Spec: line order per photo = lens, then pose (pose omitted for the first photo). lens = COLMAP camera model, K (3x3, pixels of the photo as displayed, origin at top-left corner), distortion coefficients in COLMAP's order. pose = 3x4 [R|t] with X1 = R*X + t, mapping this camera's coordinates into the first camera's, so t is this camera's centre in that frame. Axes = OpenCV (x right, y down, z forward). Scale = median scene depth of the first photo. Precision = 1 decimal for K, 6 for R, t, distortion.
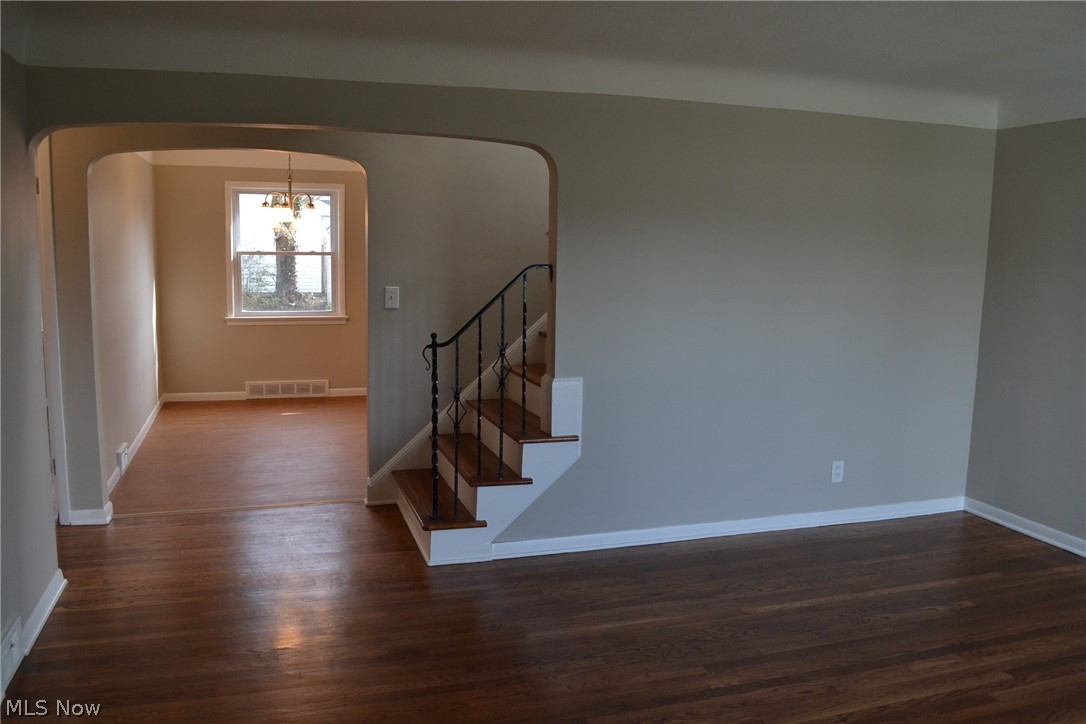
lens RADIAL K [[867.0, 0, 541.2], [0, 867.0, 362.2], [0, 0, 1]] dist [-0.083372, 0.011968]
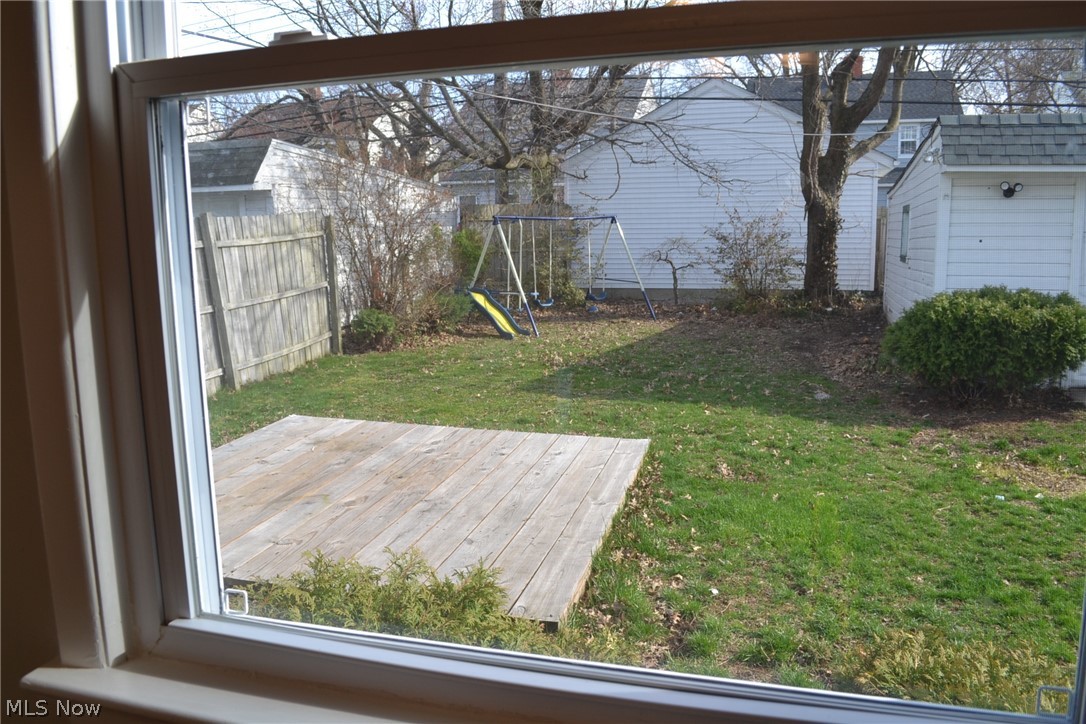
lens RADIAL K [[867.0, 0, 541.6], [0, 867.0, 362.9], [0, 0, 1]] dist [-0.083372, 0.011968]
pose [[0.824248, 0.057113, -0.563341, -0.099350], [-0.047069, 0.998368, 0.032350, -0.037719], [0.564270, -0.000148, 0.825591, 0.340553]]
